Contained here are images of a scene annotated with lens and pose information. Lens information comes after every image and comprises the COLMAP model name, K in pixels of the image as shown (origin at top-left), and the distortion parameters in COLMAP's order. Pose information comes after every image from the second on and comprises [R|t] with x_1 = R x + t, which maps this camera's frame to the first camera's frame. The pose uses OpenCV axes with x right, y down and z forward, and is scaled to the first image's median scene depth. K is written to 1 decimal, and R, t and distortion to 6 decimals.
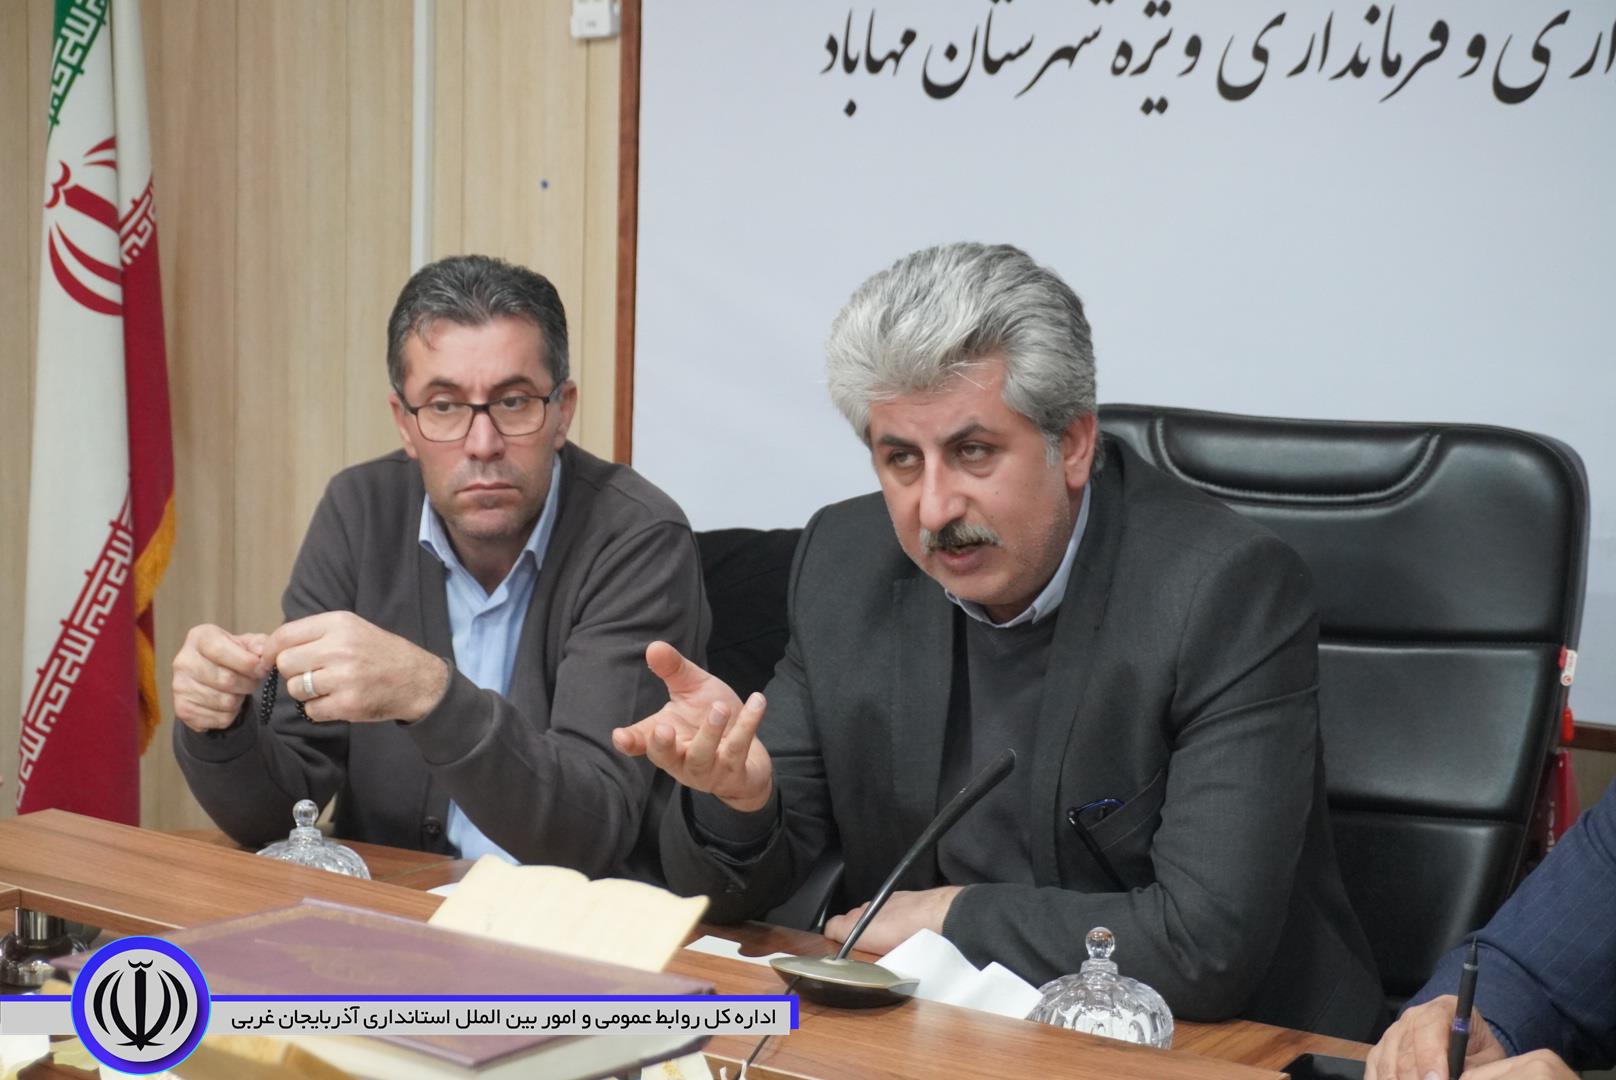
lens RADIAL K [[3101.2, 0, 809.6], [0, 3101.2, 540.3], [0, 0, 1]] dist [0.081232, 0.000000]
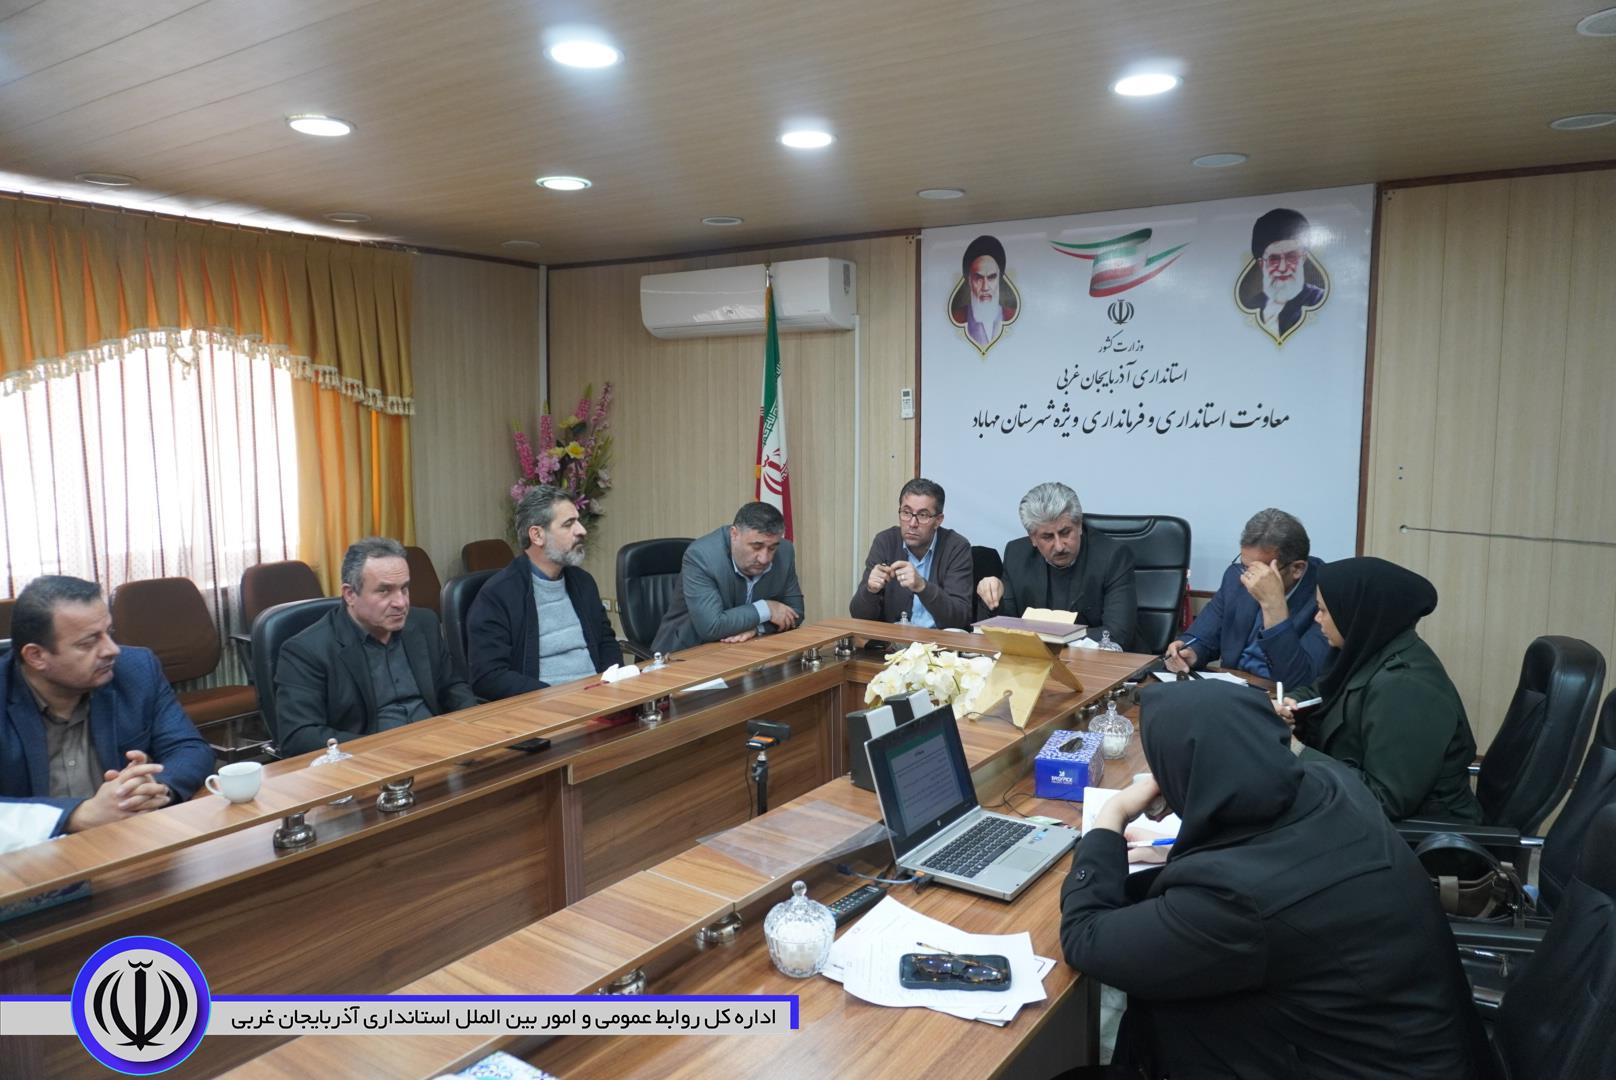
lens RADIAL K [[1120.9, 0, 808.1], [0, 1120.9, 540.1], [0, 0, 1]] dist [0.011537, 0.001484]
pose [[0.999501, -0.029097, -0.012269, -0.209873], [0.028990, 0.999540, -0.008862, -0.005017], [0.012521, 0.008502, 0.999885, -0.432351]]
